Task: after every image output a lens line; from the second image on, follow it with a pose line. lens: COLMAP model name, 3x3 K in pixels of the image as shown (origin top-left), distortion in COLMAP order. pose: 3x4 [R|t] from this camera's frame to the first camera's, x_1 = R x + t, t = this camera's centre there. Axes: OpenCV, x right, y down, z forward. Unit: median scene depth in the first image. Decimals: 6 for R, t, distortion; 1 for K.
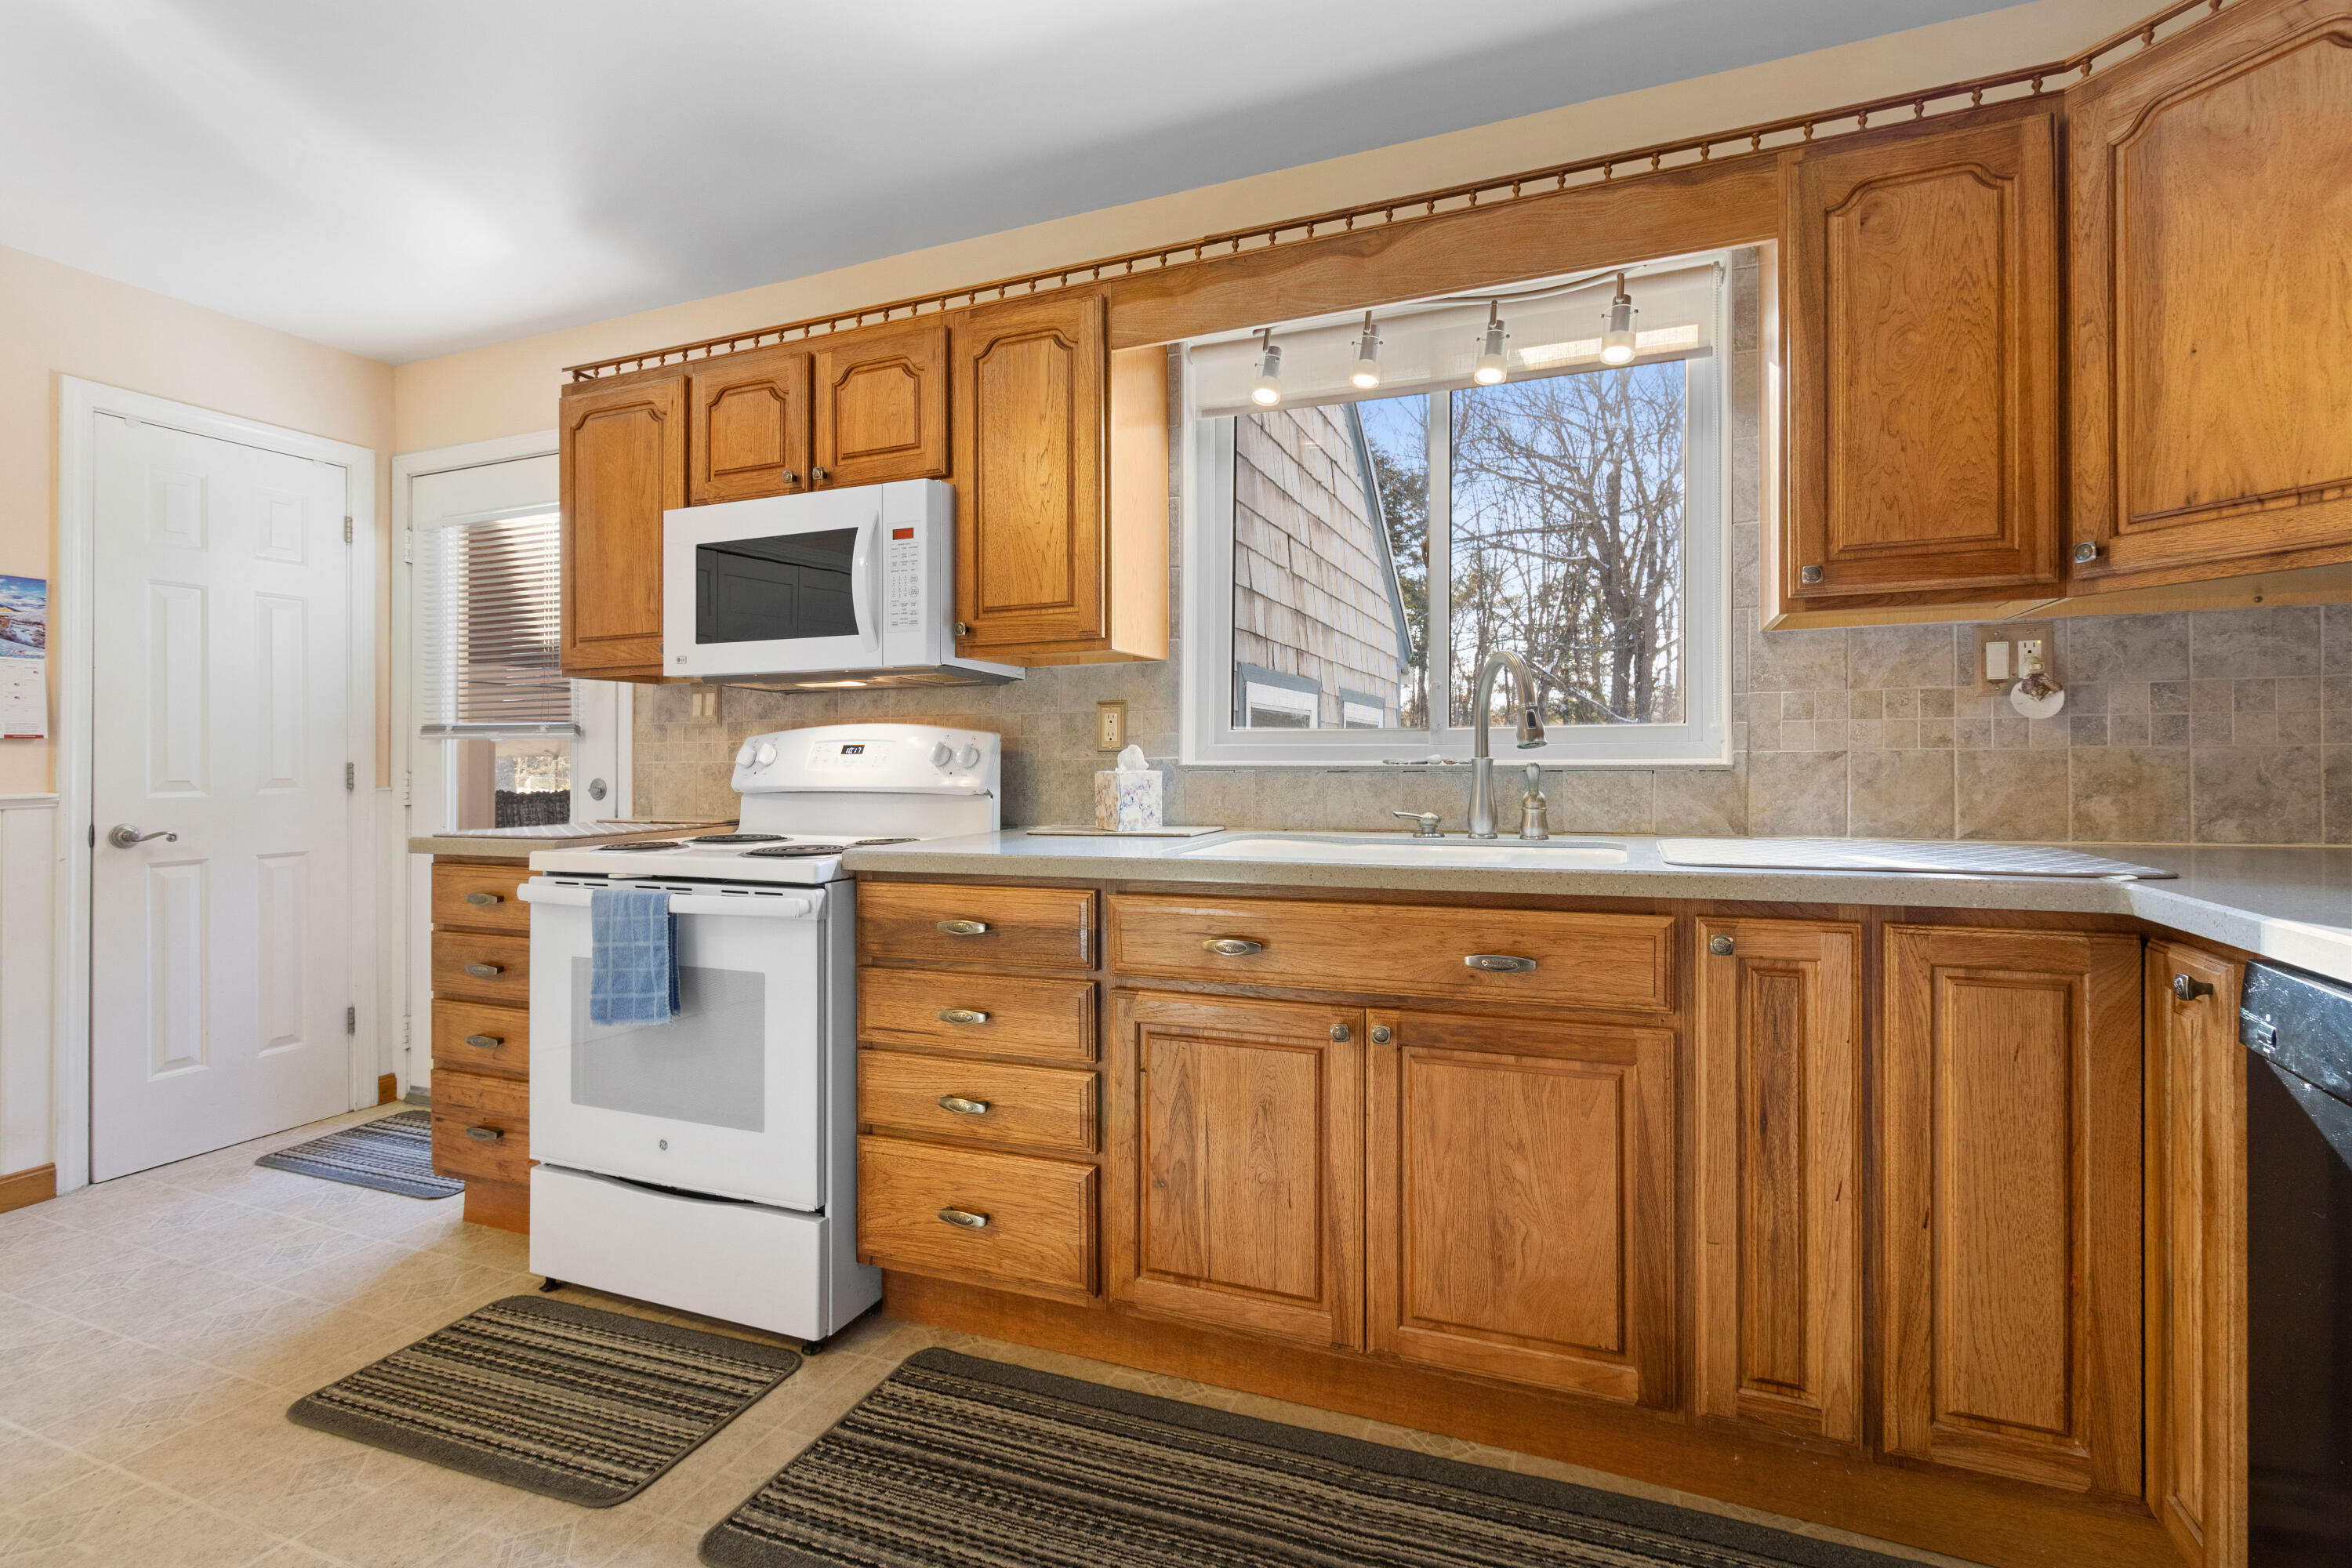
lens RADIAL K [[1088.4, 0, 1189.0], [0, 1088.4, 766.6], [0, 0, 1]] dist [0.003248, -0.000450]
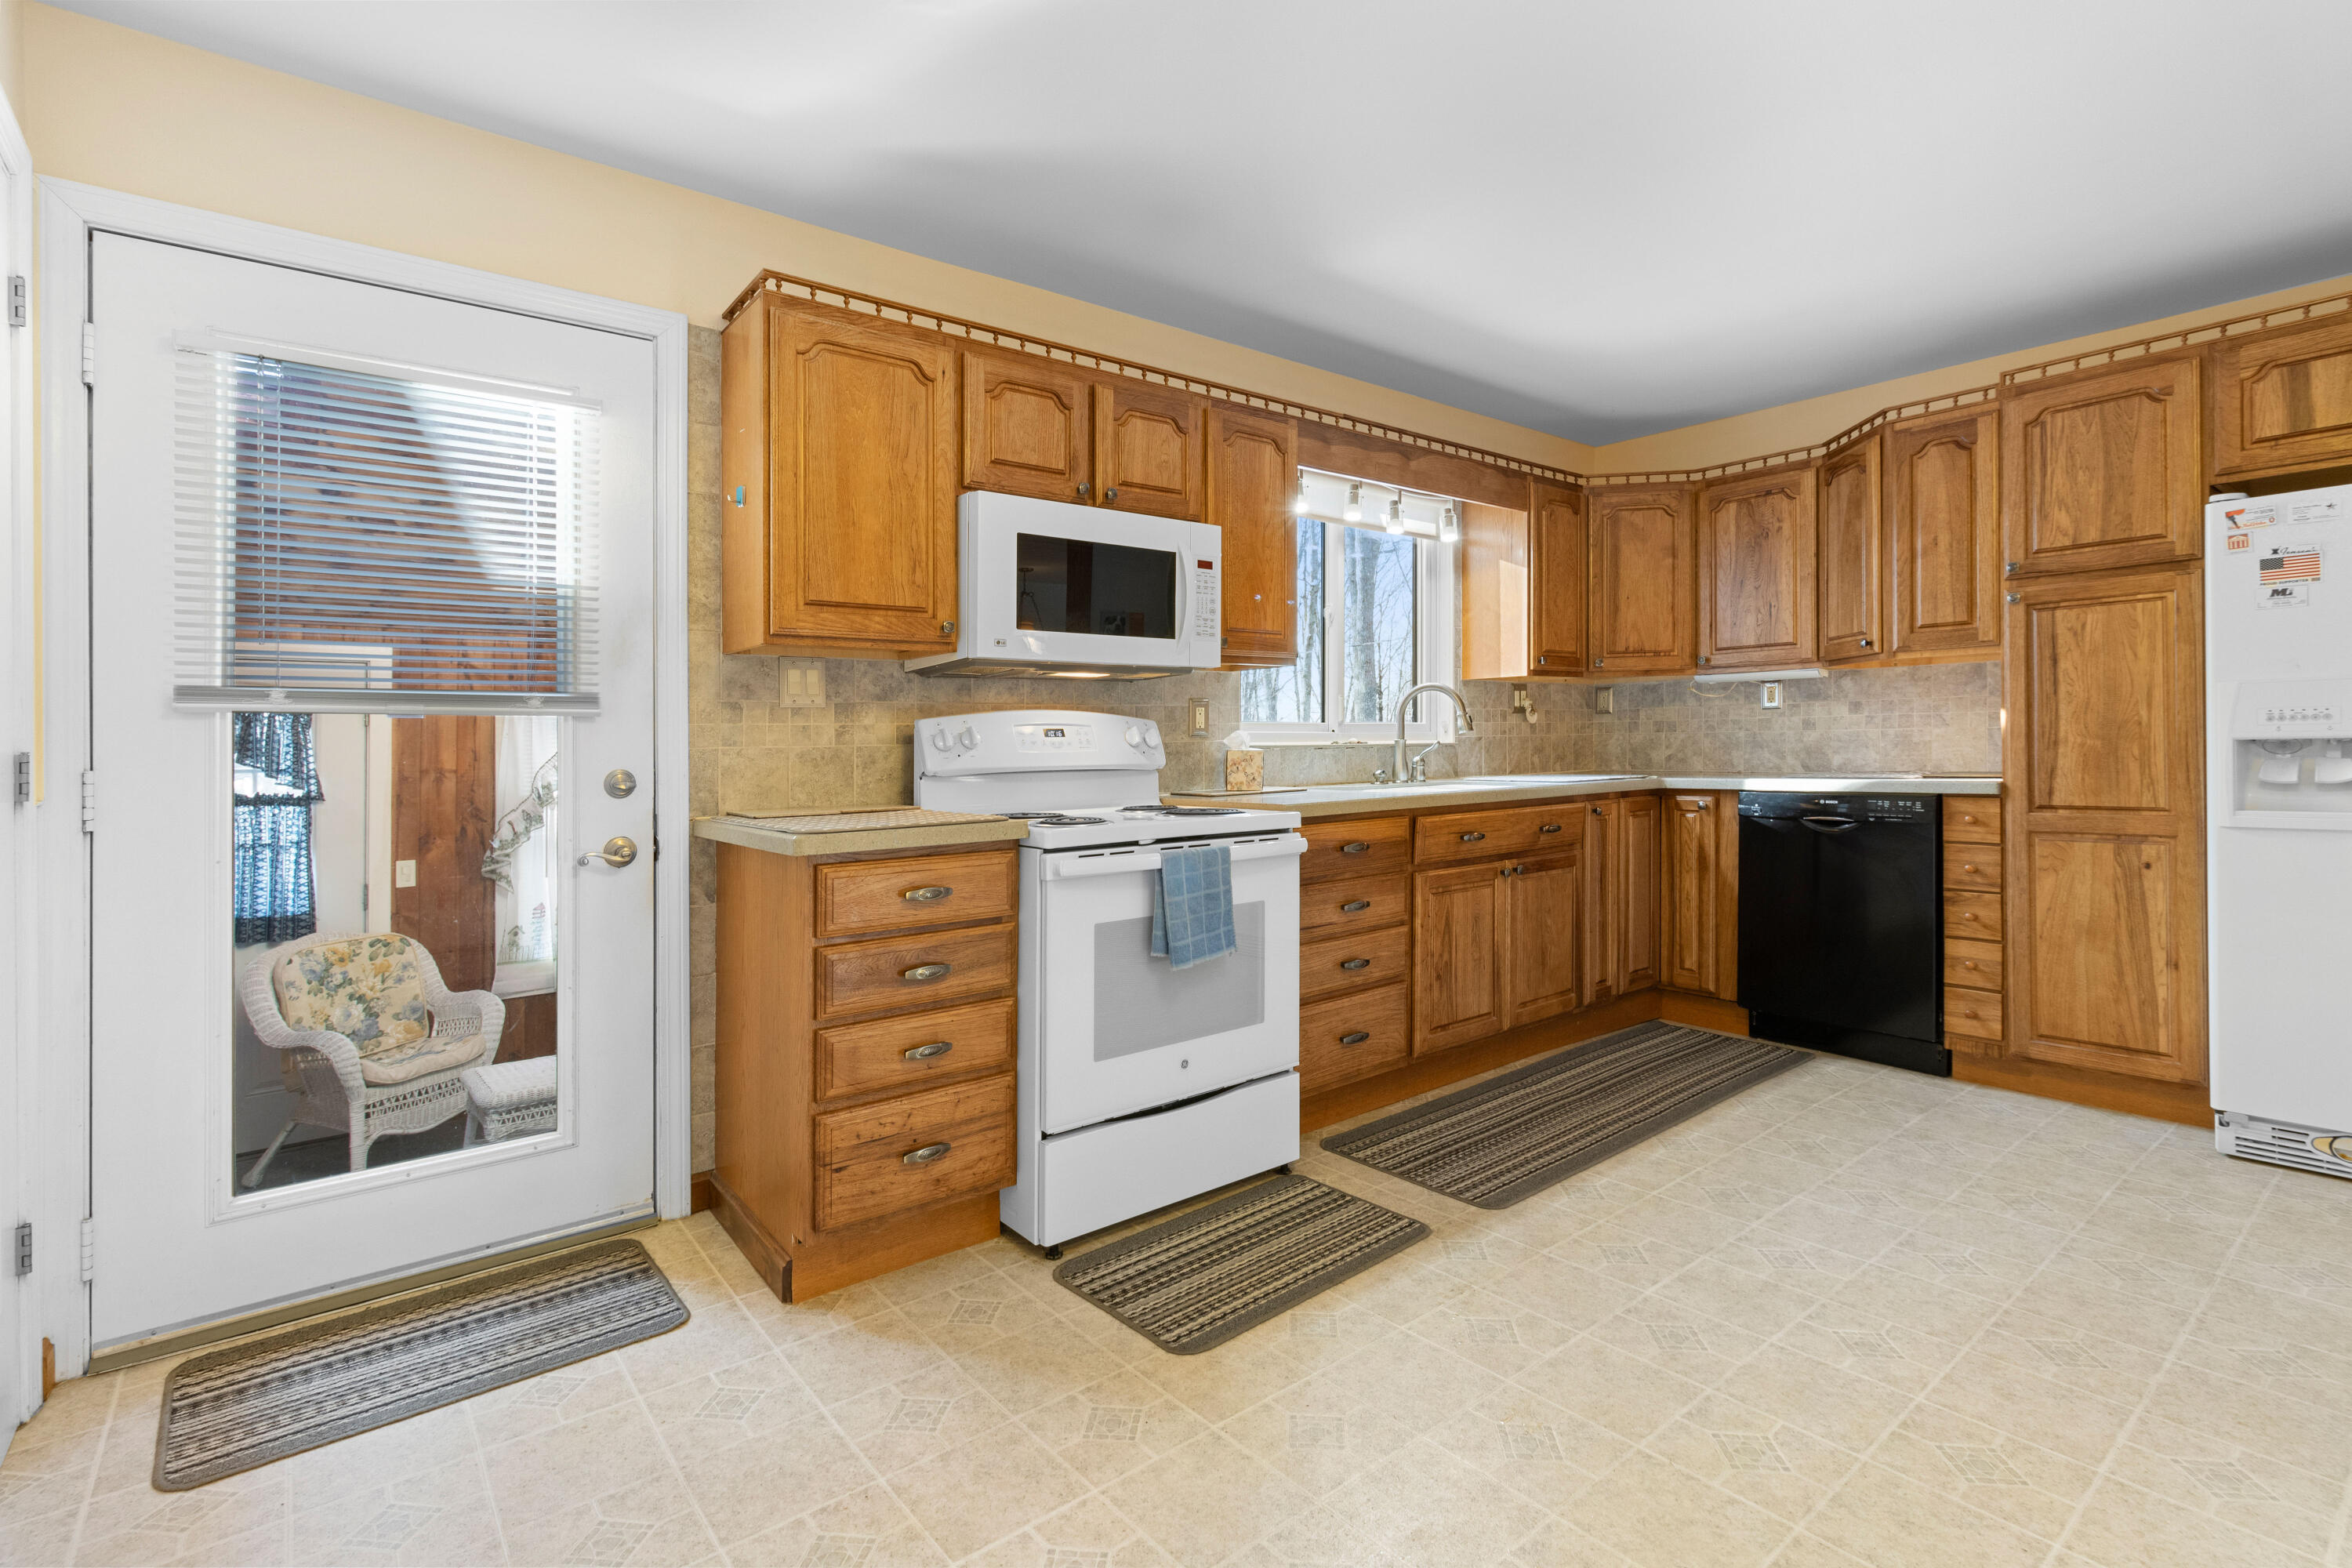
lens RADIAL K [[1036.0, 0, 1223.8], [0, 1036.0, 754.1], [0, 0, 1]] dist [0.000843, 0.000095]
pose [[0.492645, -0.008674, 0.870187, -1.559091], [0.018463, 0.999829, -0.000486, 0.013325], [-0.870035, 0.016306, 0.492721, 0.436048]]
